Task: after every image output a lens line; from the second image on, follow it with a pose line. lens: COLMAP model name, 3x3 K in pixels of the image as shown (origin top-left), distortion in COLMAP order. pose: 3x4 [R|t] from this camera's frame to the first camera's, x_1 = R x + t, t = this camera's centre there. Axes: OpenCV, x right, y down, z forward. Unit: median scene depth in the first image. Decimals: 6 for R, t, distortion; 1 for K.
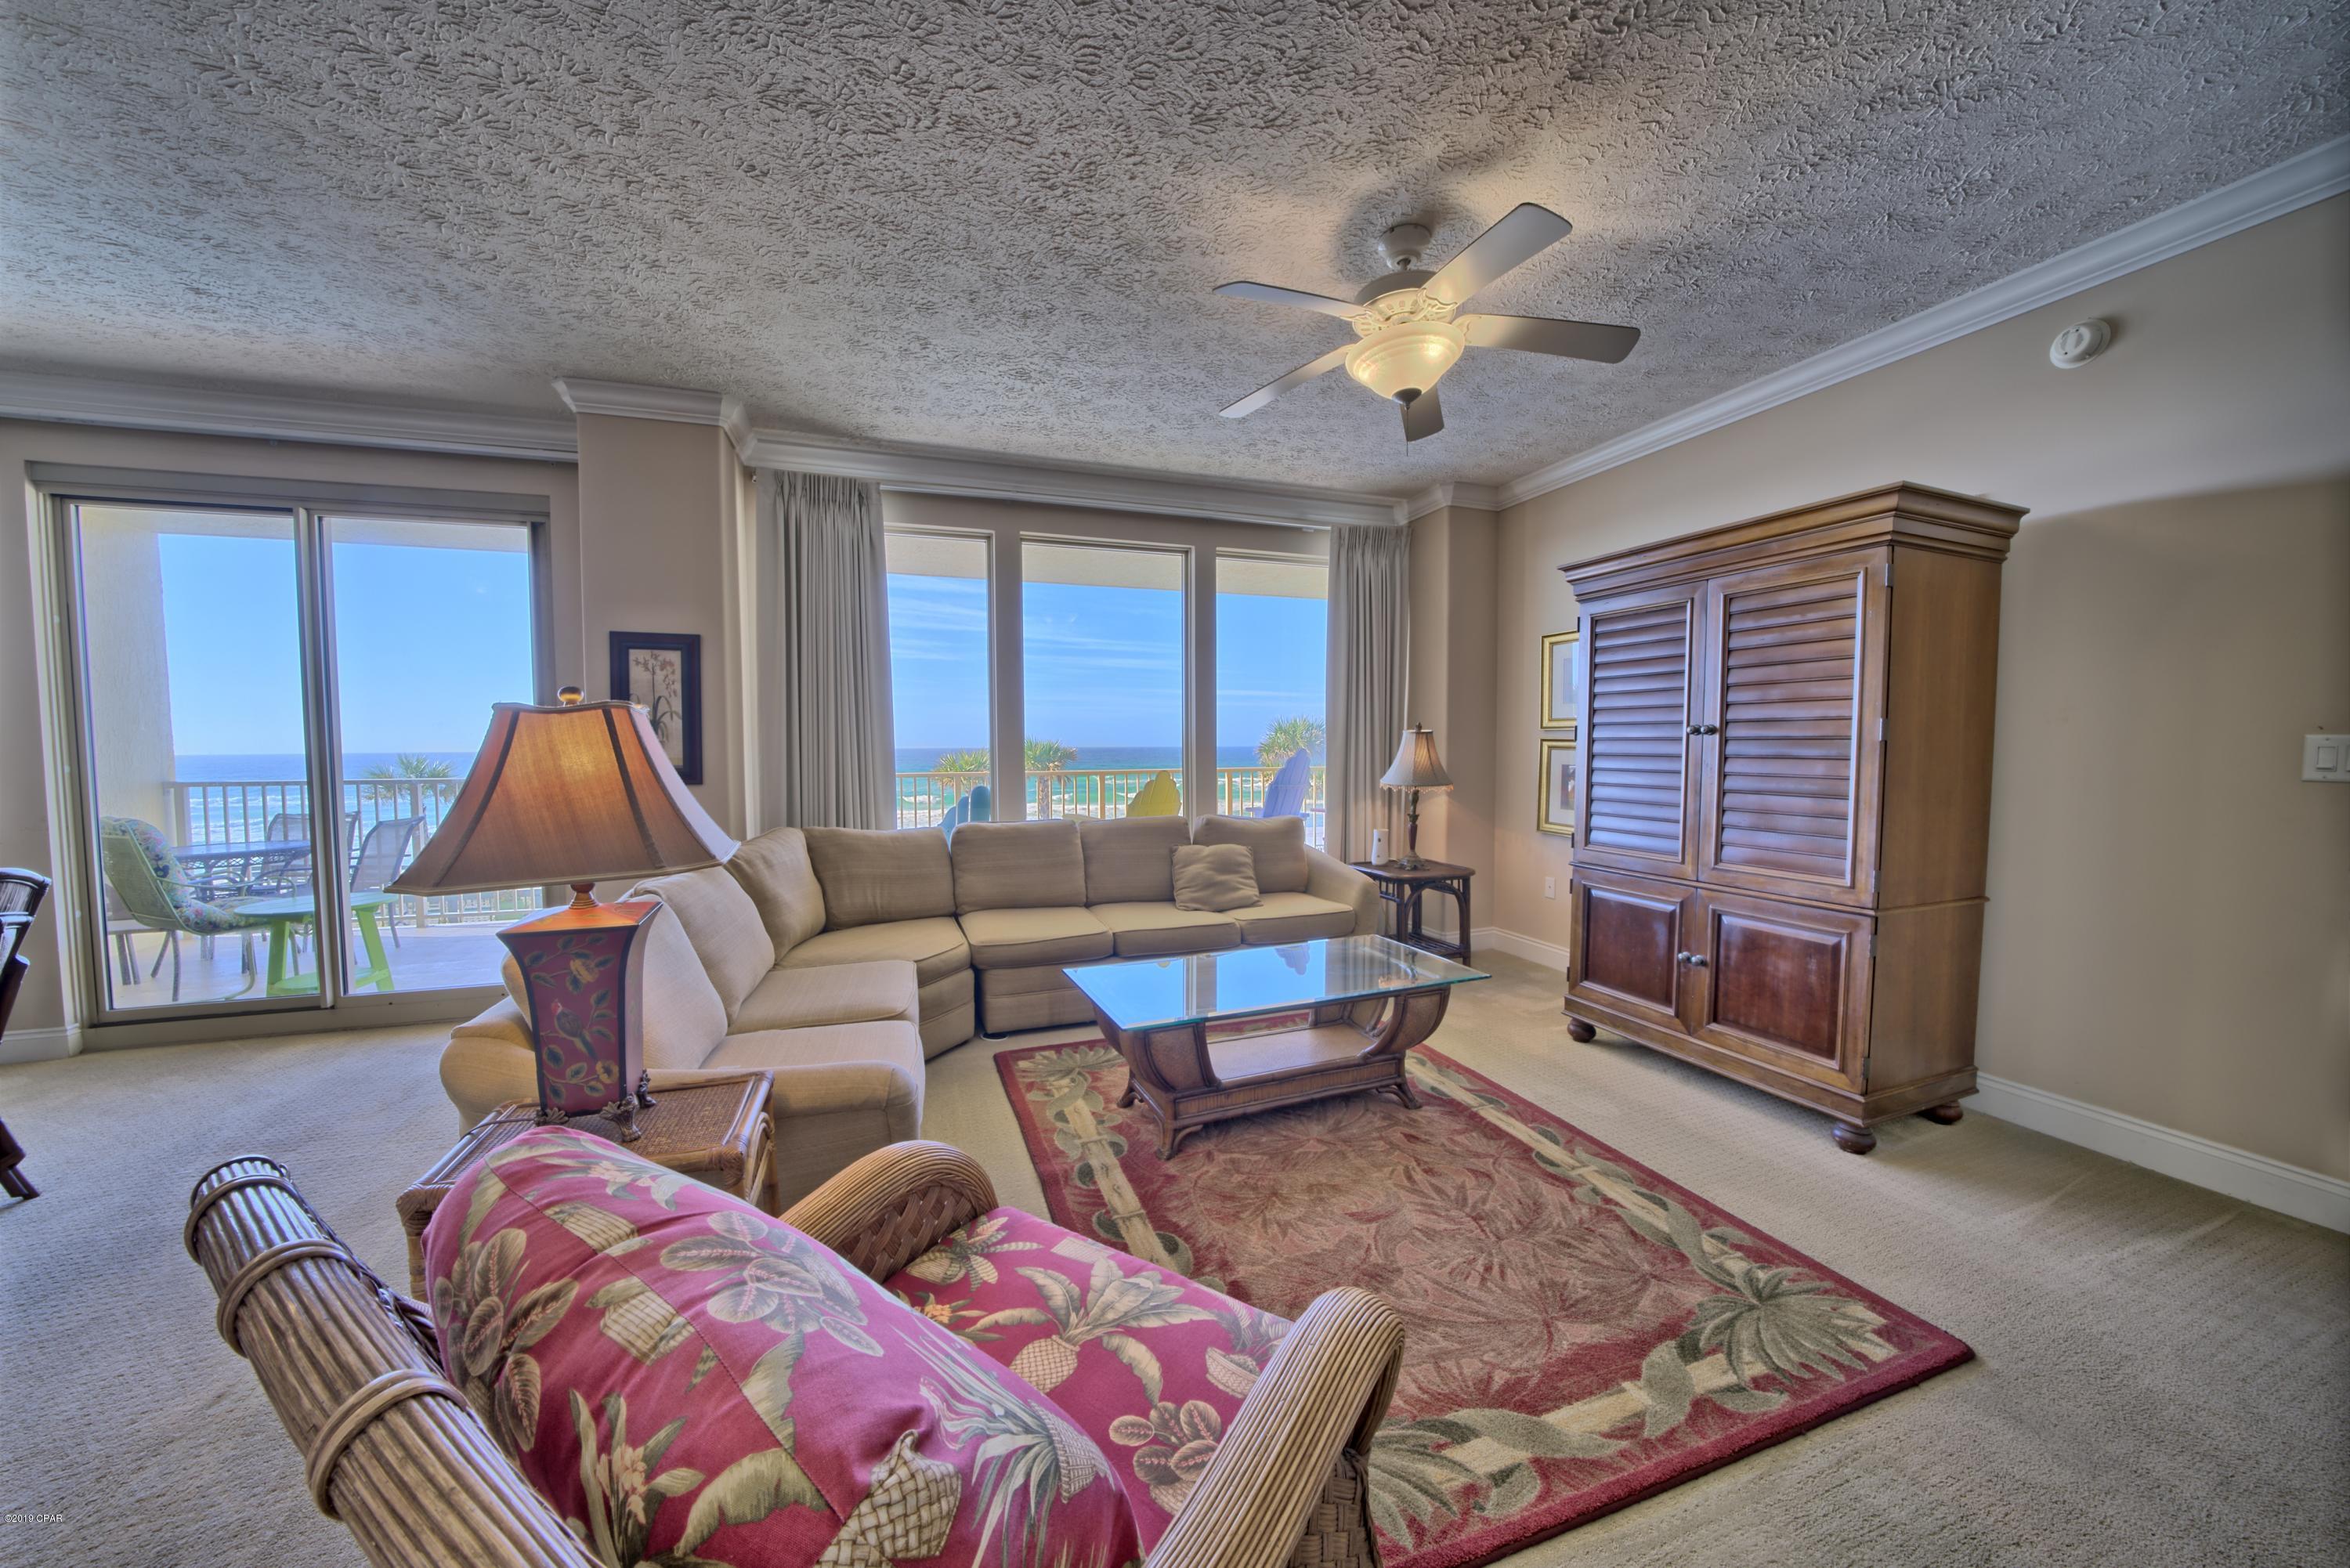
lens RADIAL K [[814.8, 0, 1168.9], [0, 814.8, 780.7], [0, 0, 1]] dist [-0.022907, 0.002291]
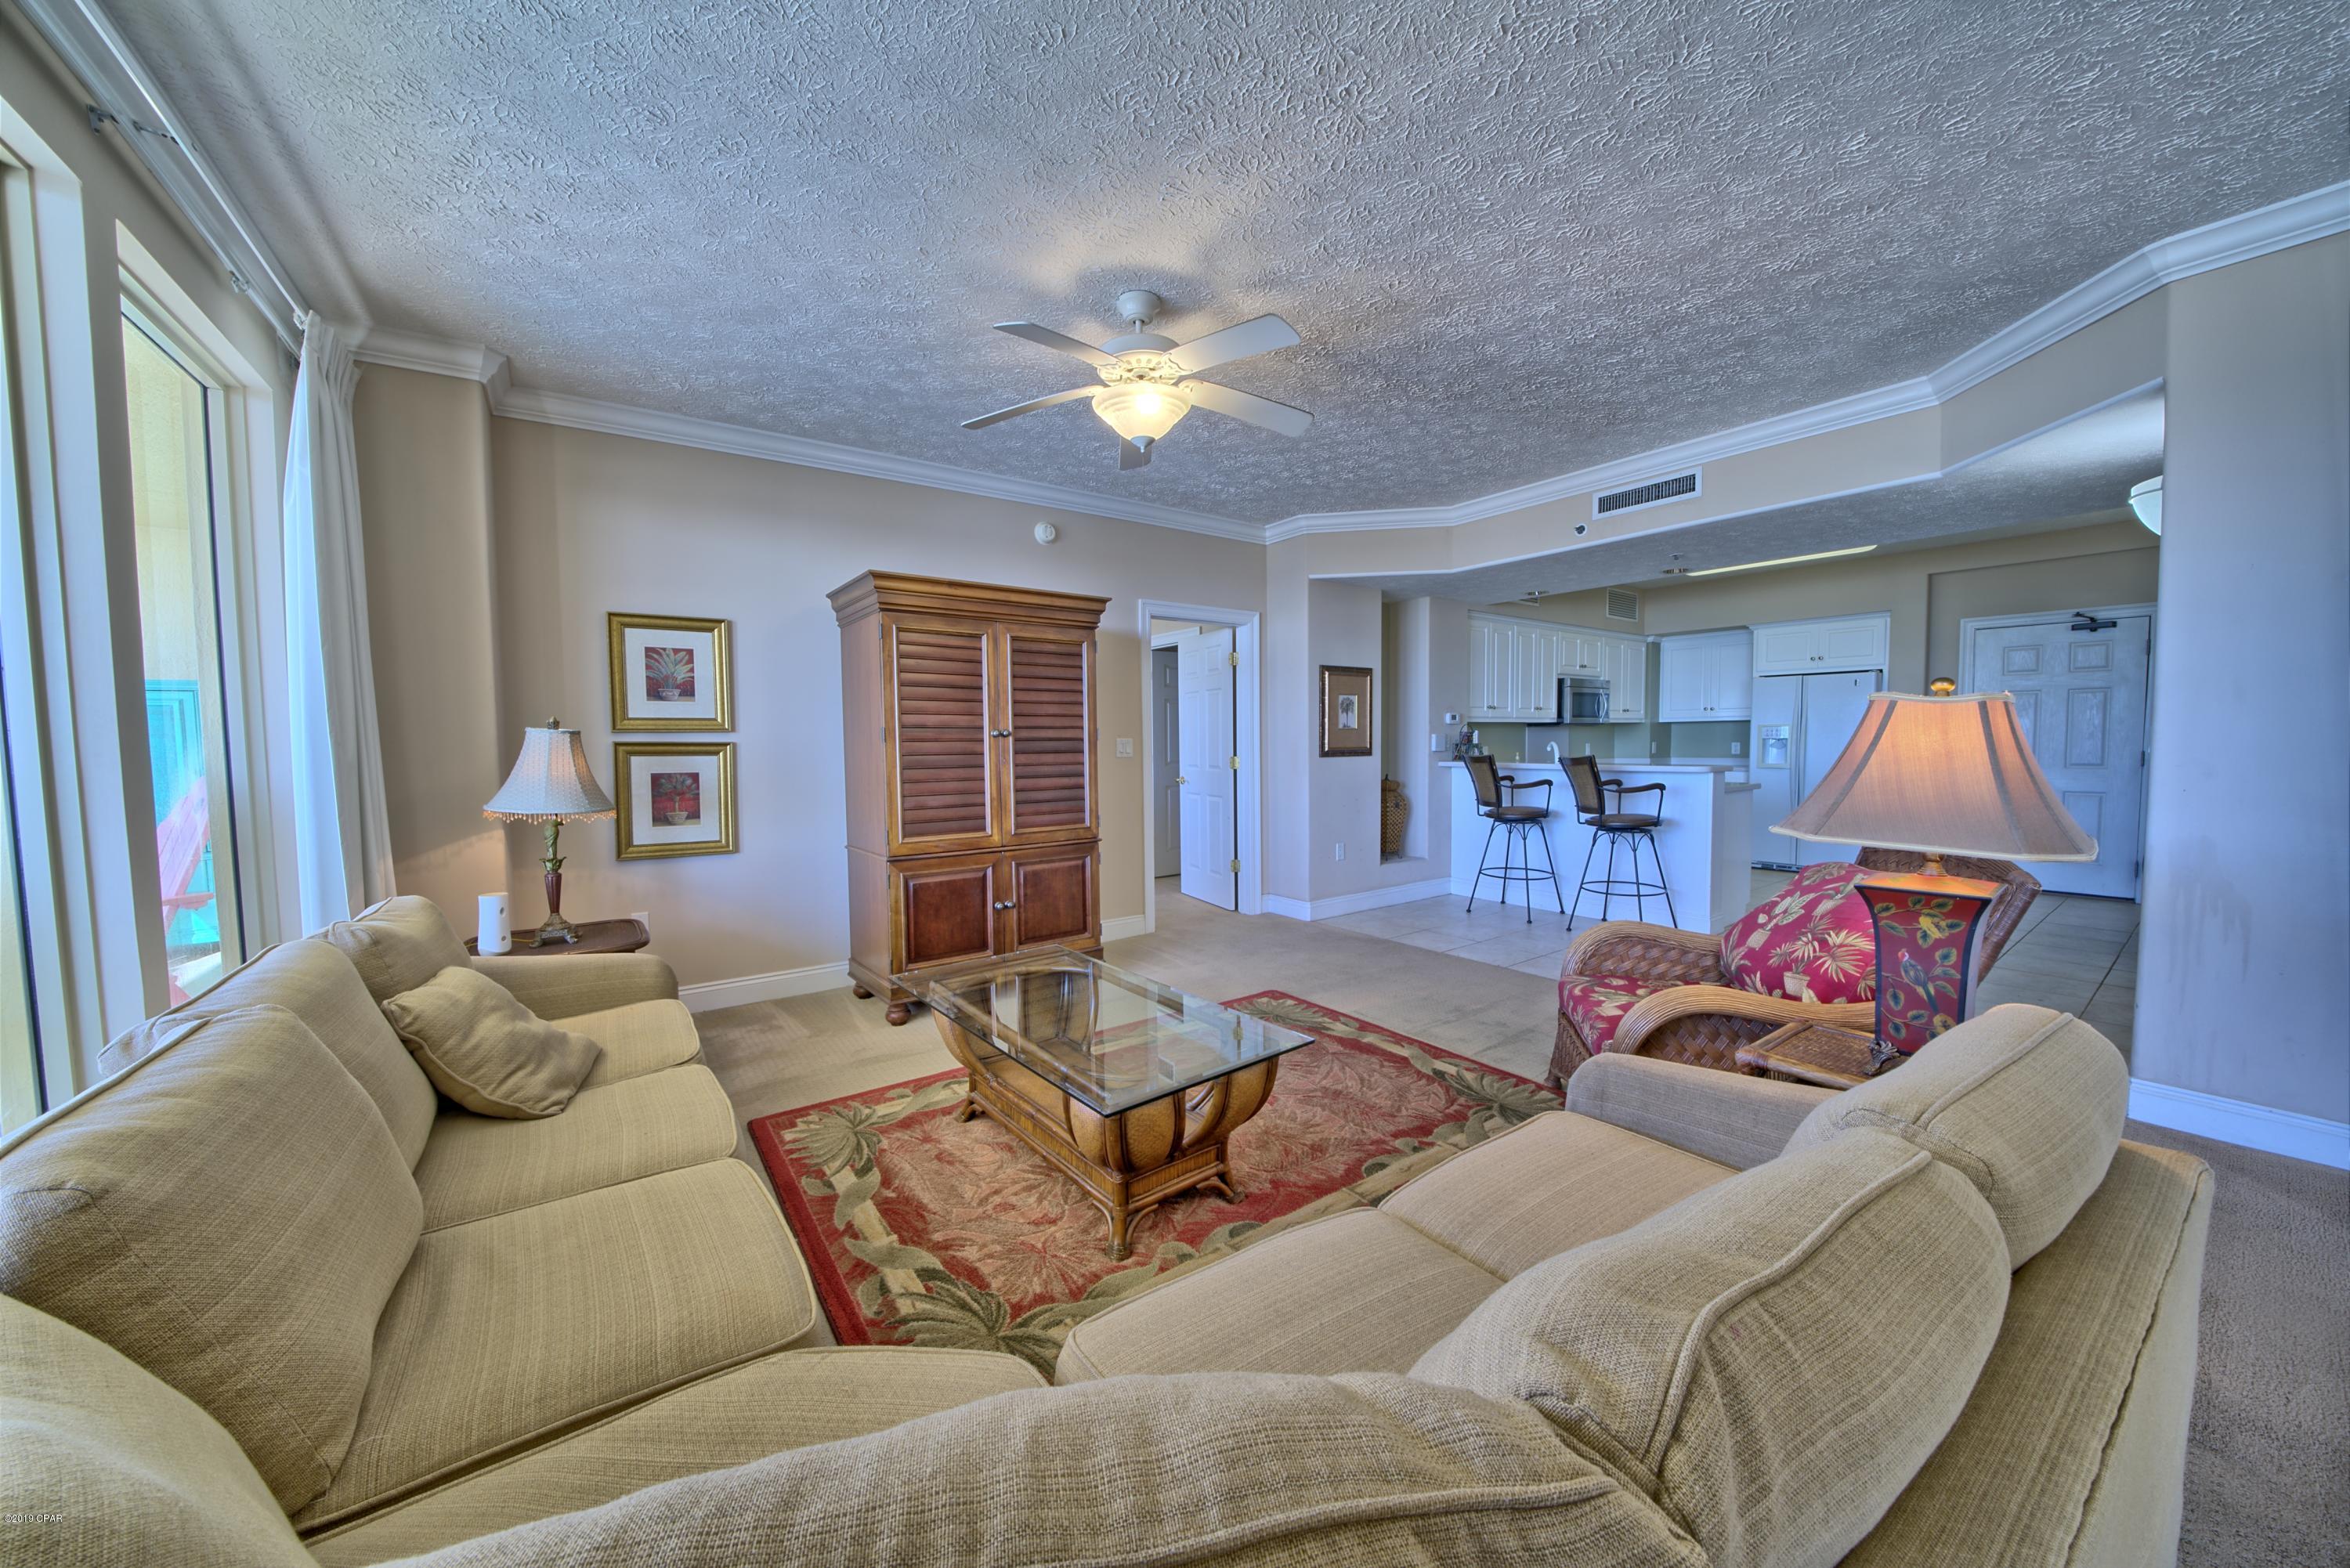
lens RADIAL K [[814.8, 0, 1171.8], [0, 814.8, 783.5], [0, 0, 1]] dist [-0.022907, 0.002291]
pose [[-0.285100, -0.043765, 0.957498, -0.623726], [0.059361, 0.996233, 0.063211, -0.041493], [-0.956658, 0.074860, -0.281429, 0.973000]]
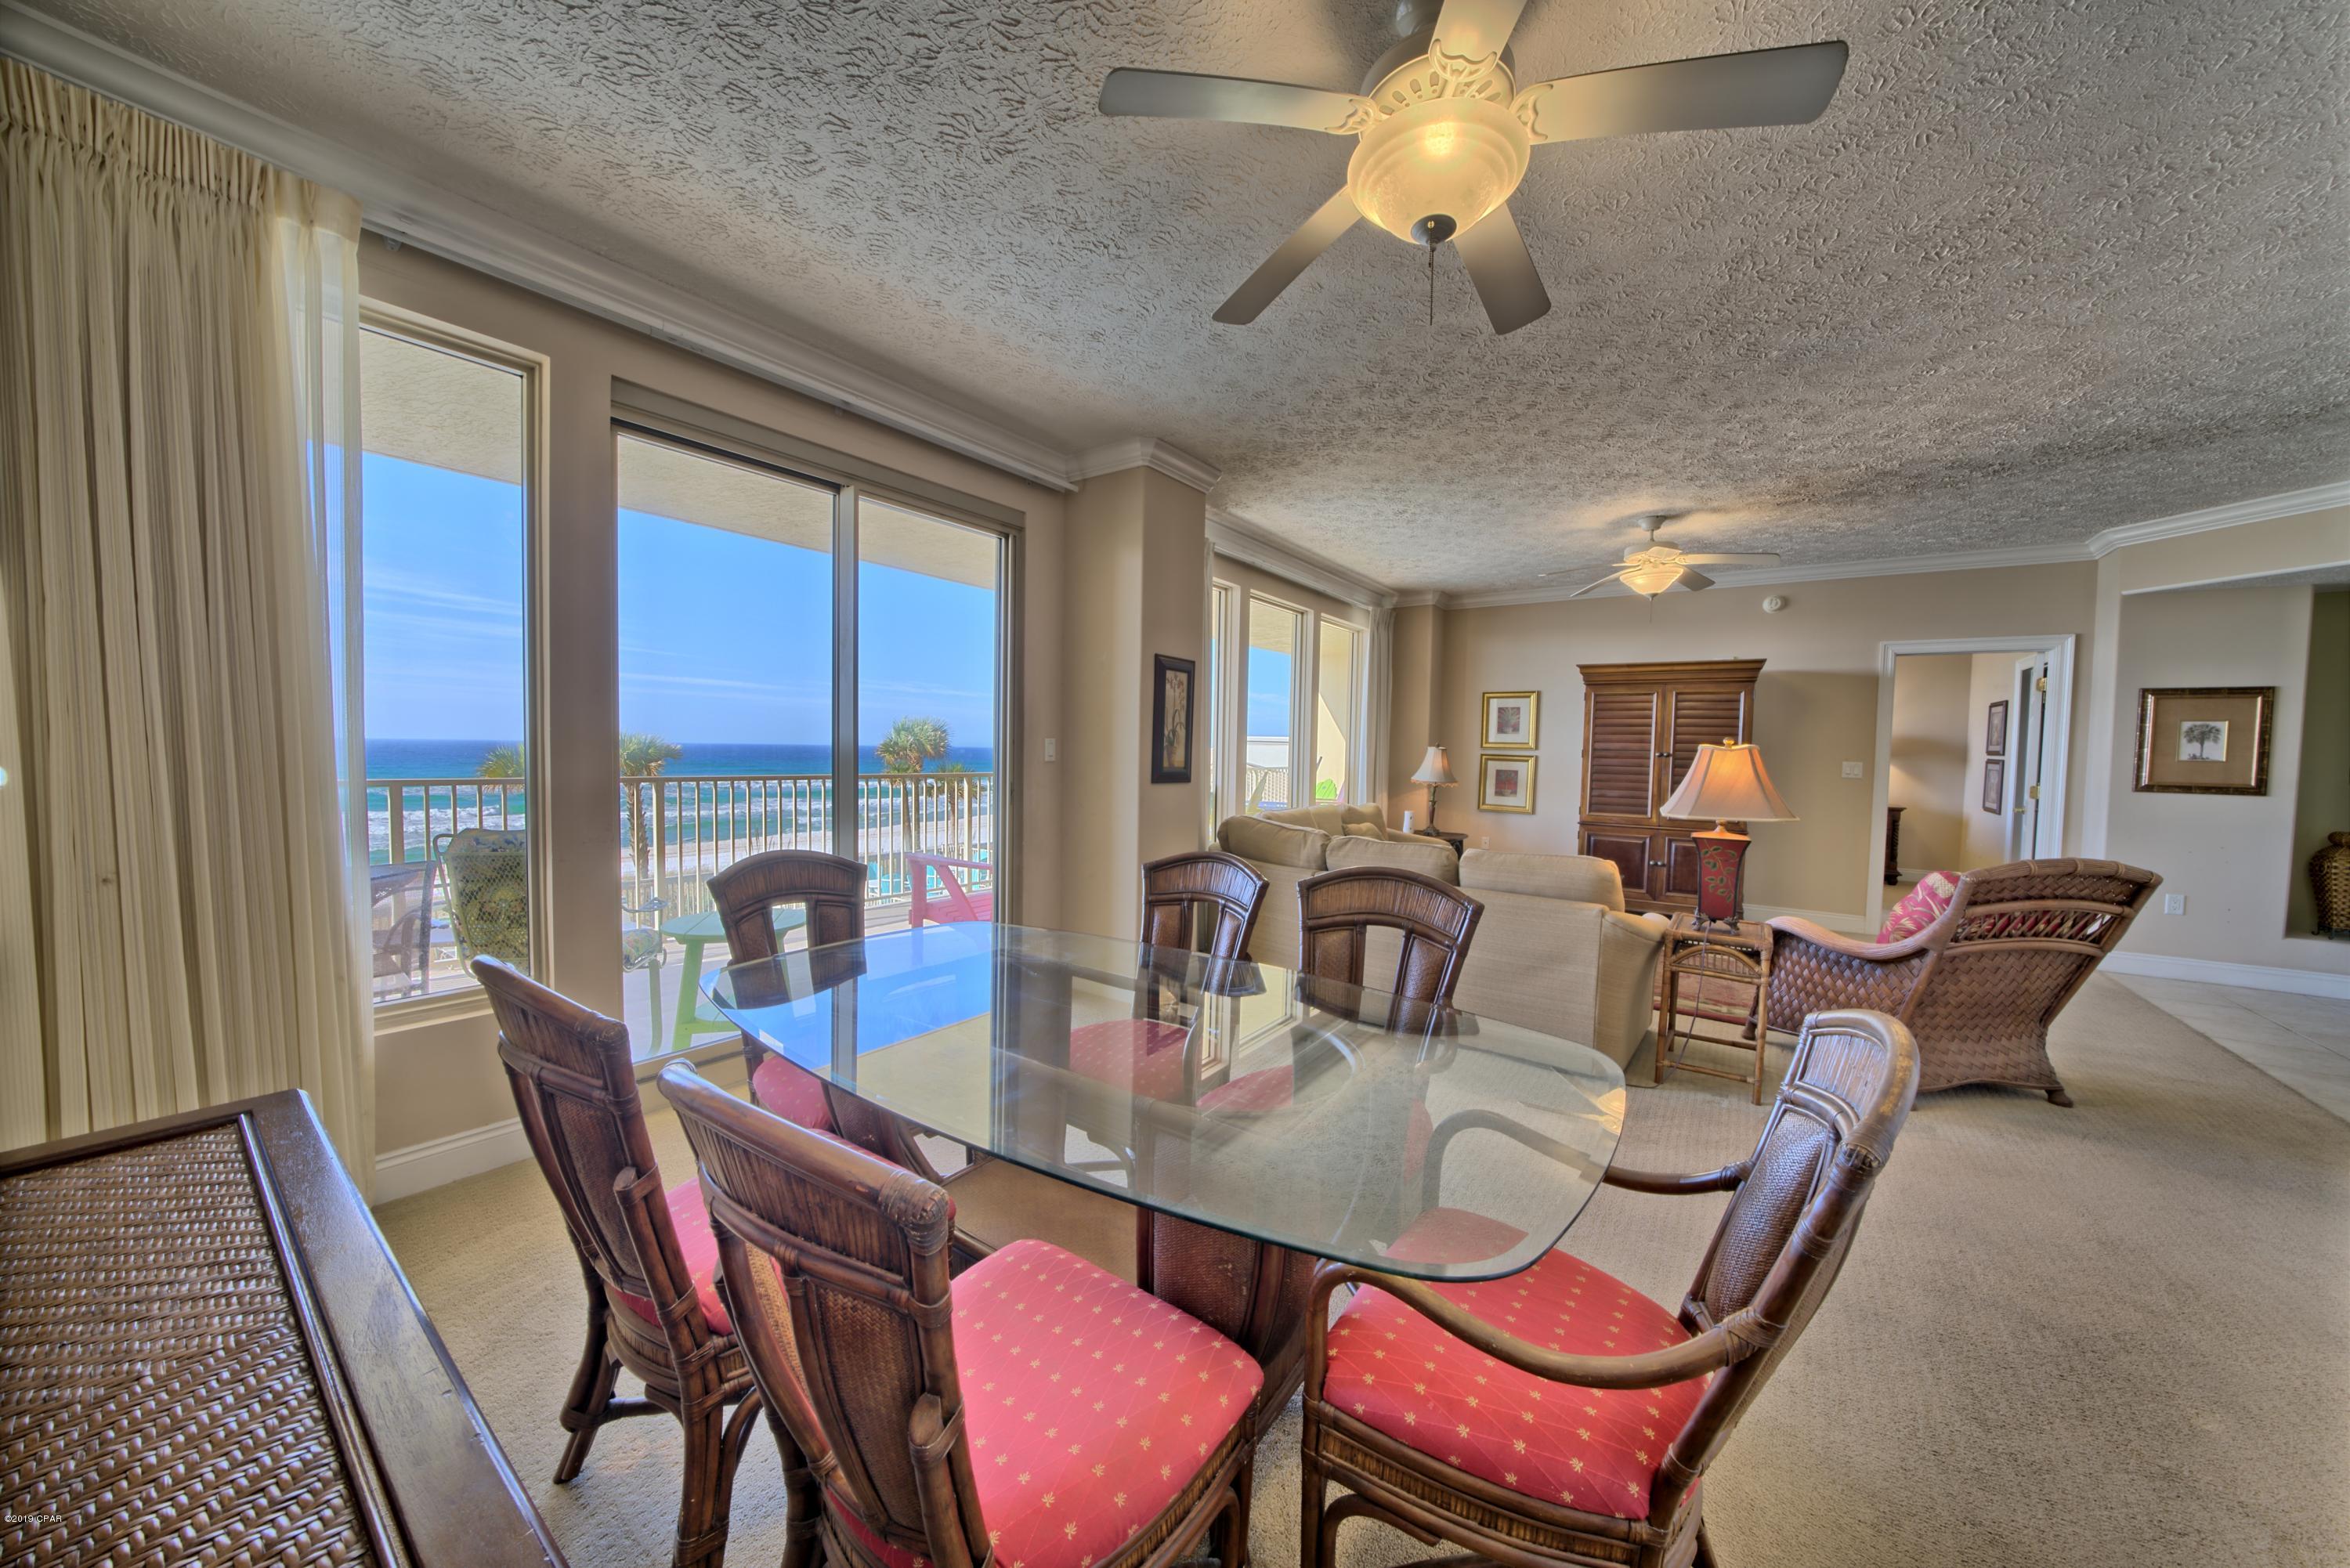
lens RADIAL K [[814.8, 0, 1165.0], [0, 814.8, 784.5], [0, 0, 1]] dist [-0.022907, 0.002291]
pose [[0.818314, -0.005132, 0.574749, -1.423255], [0.005026, 0.999986, 0.001773, 0.005510], [-0.574750, 0.001438, 0.818328, 0.009802]]
